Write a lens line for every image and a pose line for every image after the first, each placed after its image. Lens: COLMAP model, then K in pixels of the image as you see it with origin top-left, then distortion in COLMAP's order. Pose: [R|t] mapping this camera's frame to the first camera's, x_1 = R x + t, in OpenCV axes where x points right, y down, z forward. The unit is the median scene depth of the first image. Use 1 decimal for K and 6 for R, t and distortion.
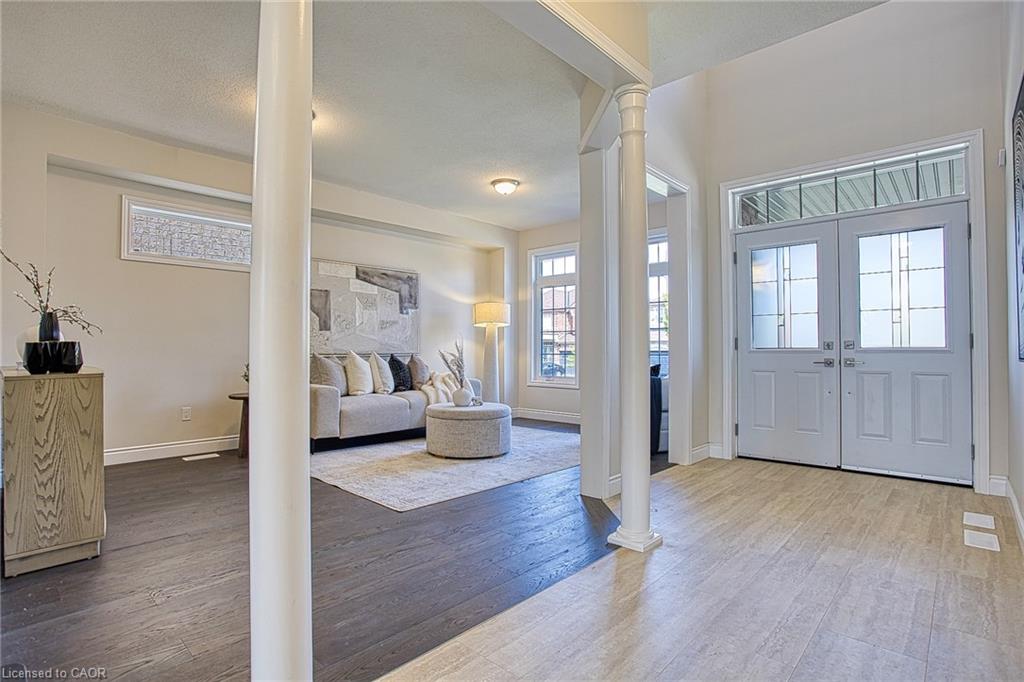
lens RADIAL K [[495.4, 0, 513.5], [0, 495.4, 341.7], [0, 0, 1]] dist [-0.012537, 0.002647]
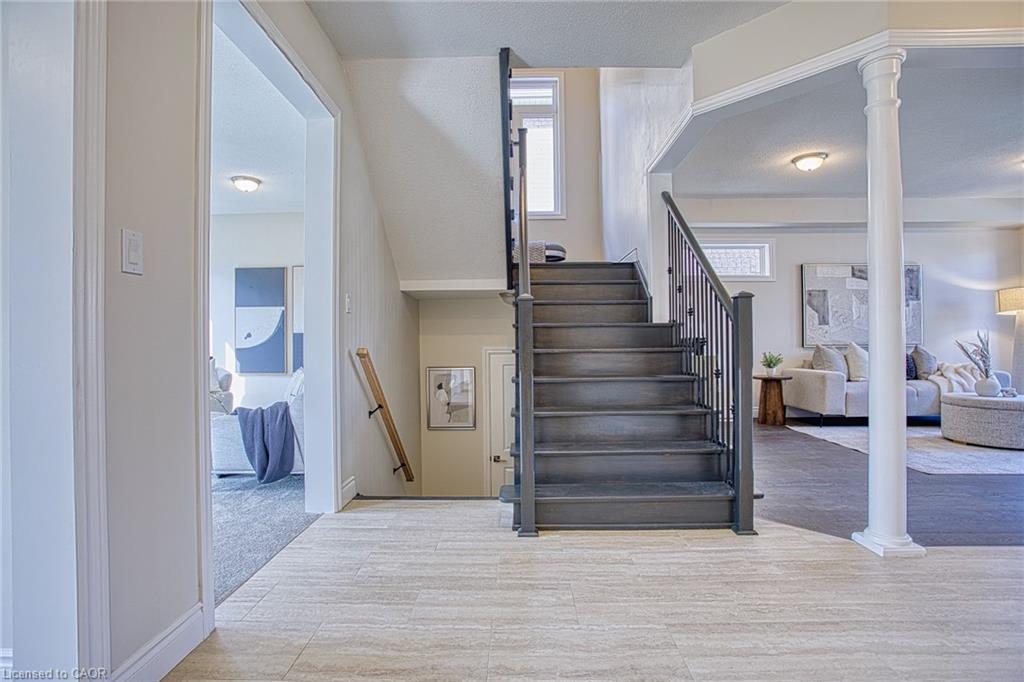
lens RADIAL K [[495.4, 0, 514.2], [0, 495.4, 344.0], [0, 0, 1]] dist [-0.012537, 0.002647]
pose [[0.674474, -0.004245, -0.738286, -0.014325], [0.019151, 0.999748, 0.011747, -0.005098], [0.738050, -0.022062, 0.674386, -0.334444]]
